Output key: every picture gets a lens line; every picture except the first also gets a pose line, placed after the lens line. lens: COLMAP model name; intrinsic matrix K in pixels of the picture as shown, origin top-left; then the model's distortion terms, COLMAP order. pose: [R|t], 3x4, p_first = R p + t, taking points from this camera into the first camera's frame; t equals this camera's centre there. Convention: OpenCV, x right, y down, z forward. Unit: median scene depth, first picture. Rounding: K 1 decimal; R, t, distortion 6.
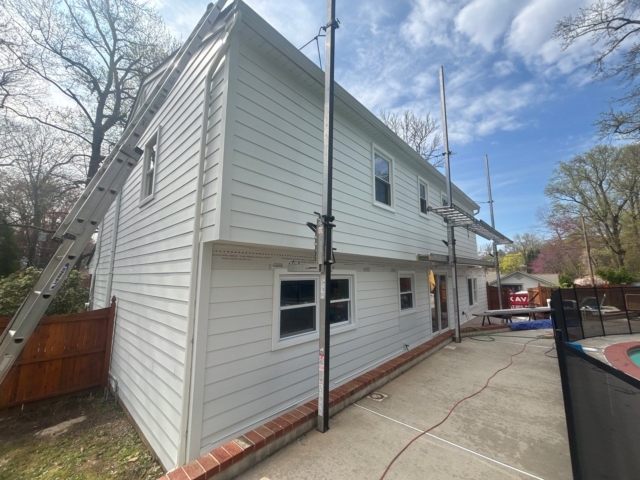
lens RADIAL K [[257.4, 0, 321.6], [0, 257.4, 242.9], [0, 0, 1]] dist [0.002435, 0.000560]
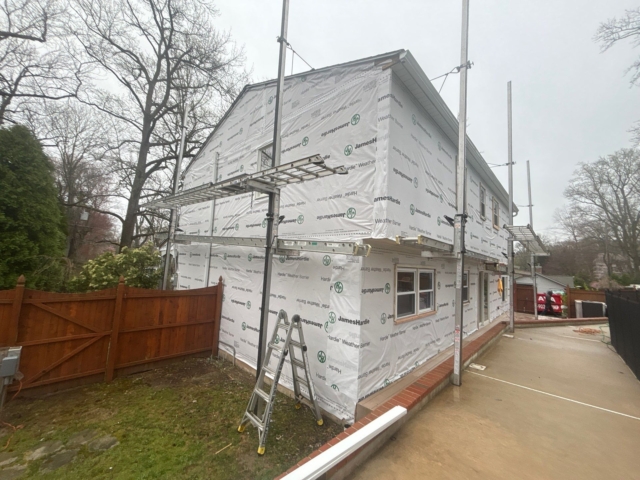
lens RADIAL K [[257.4, 0, 321.2], [0, 257.4, 241.2], [0, 0, 1]] dist [0.002435, 0.000560]
pose [[0.998467, 0.051207, -0.020996, -0.110888], [-0.050471, 0.998140, 0.034186, -0.004793], [0.022708, -0.033074, 0.999195, -0.050851]]
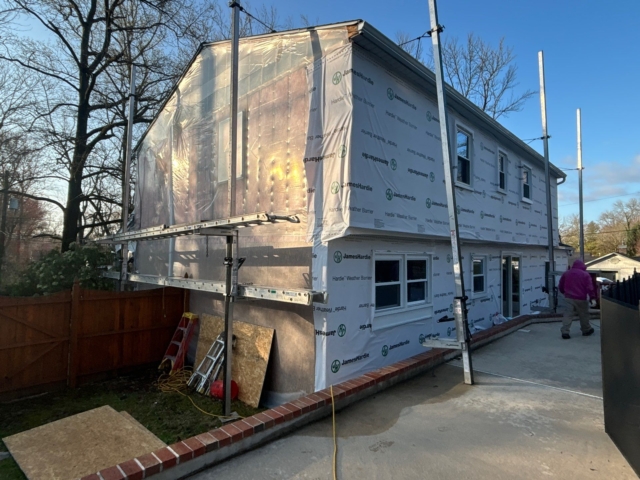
lens RADIAL K [[354.7, 0, 320.8], [0, 354.7, 240.4], [0, 0, 1]] dist [0.010391, -0.005969]
pose [[0.998911, 0.013275, -0.044738, -0.072027], [-0.009403, 0.996280, 0.085664, -0.015215], [0.045709, -0.085150, 0.995319, -0.117247]]
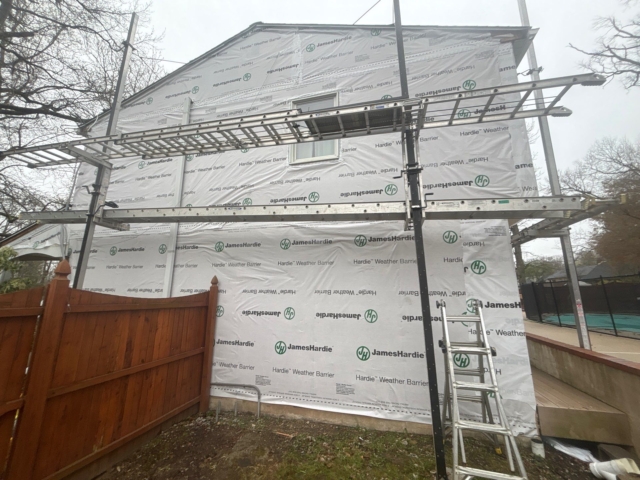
lens RADIAL K [[257.4, 0, 320.3], [0, 257.4, 239.9], [0, 0, 1]] dist [0.002435, 0.000560]
pose [[0.887464, 0.101079, 0.449655, -0.292565], [-0.064738, 0.993320, -0.095519, 0.050904], [-0.456307, 0.055660, 0.888080, 0.065682]]
